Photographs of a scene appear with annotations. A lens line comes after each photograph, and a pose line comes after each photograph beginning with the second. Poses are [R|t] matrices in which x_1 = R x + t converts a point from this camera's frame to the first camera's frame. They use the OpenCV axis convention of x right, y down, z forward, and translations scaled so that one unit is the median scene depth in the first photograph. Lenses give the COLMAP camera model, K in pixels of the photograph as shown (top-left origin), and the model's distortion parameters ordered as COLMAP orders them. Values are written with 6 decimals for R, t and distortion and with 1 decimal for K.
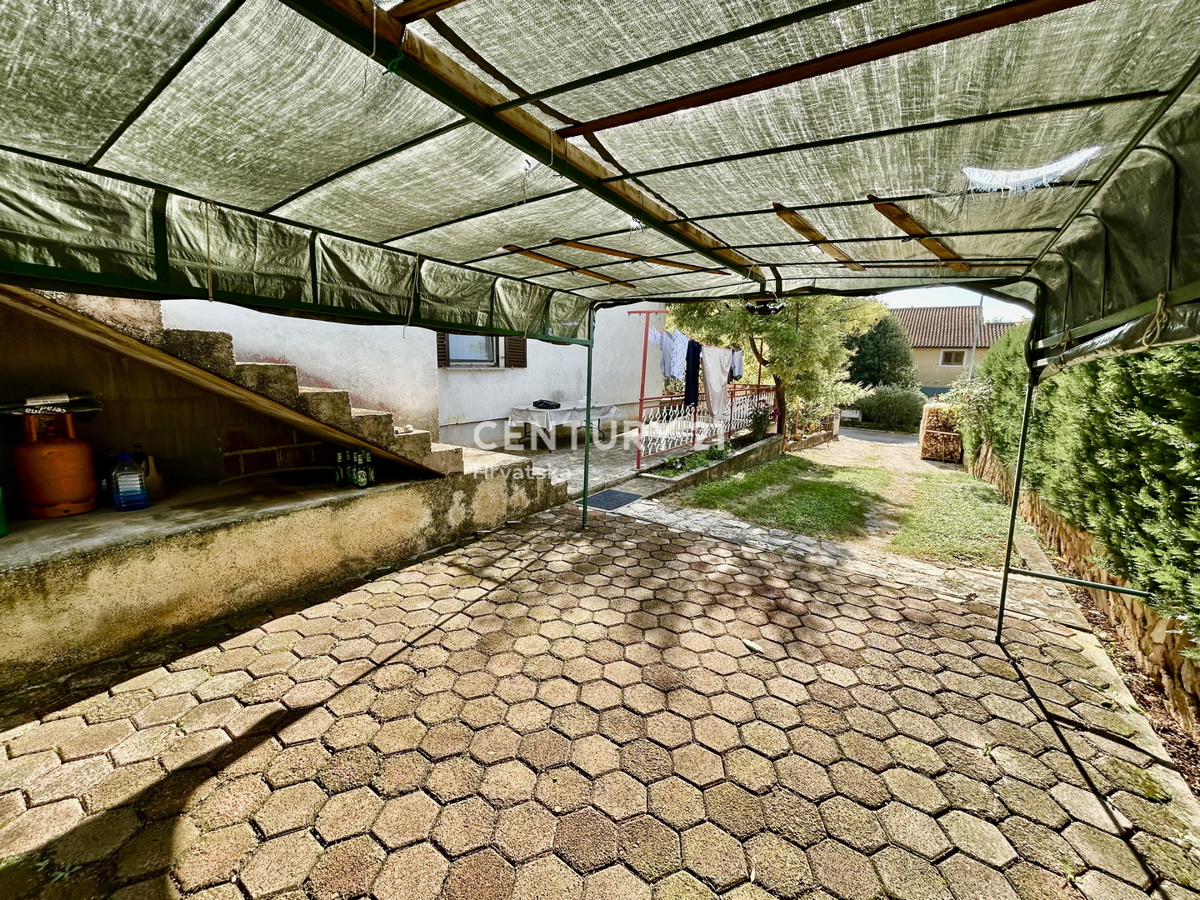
lens RADIAL K [[479.4, 0, 600.5], [0, 479.4, 453.0], [0, 0, 1]] dist [-0.003227, 0.000428]
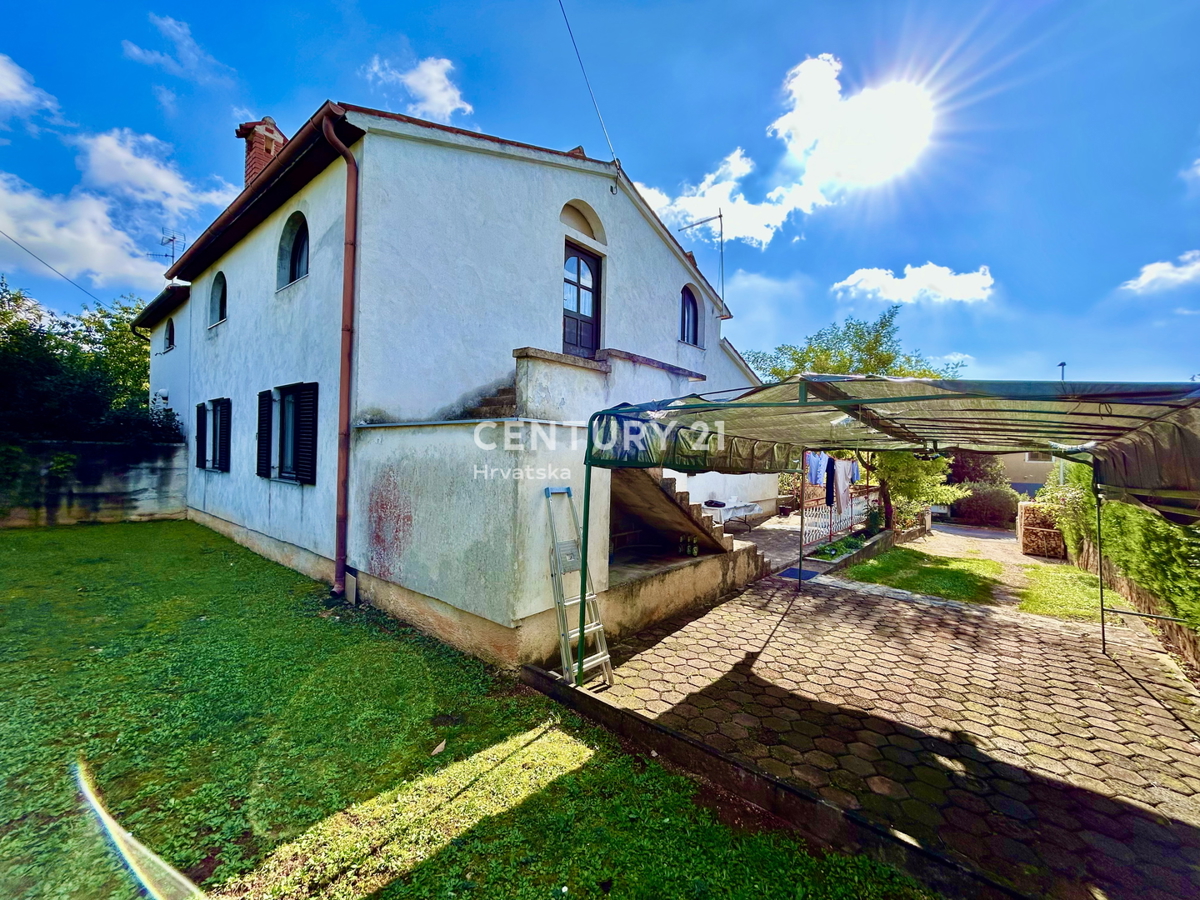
lens RADIAL K [[484.1, 0, 598.9], [0, 484.1, 446.5], [0, 0, 1]] dist [-0.000734, 0.001054]
pose [[0.993819, -0.004763, -0.110911, -0.637355], [-0.017349, 0.980141, -0.197539, 0.031331], [0.109649, 0.198243, 0.974001, -0.855608]]
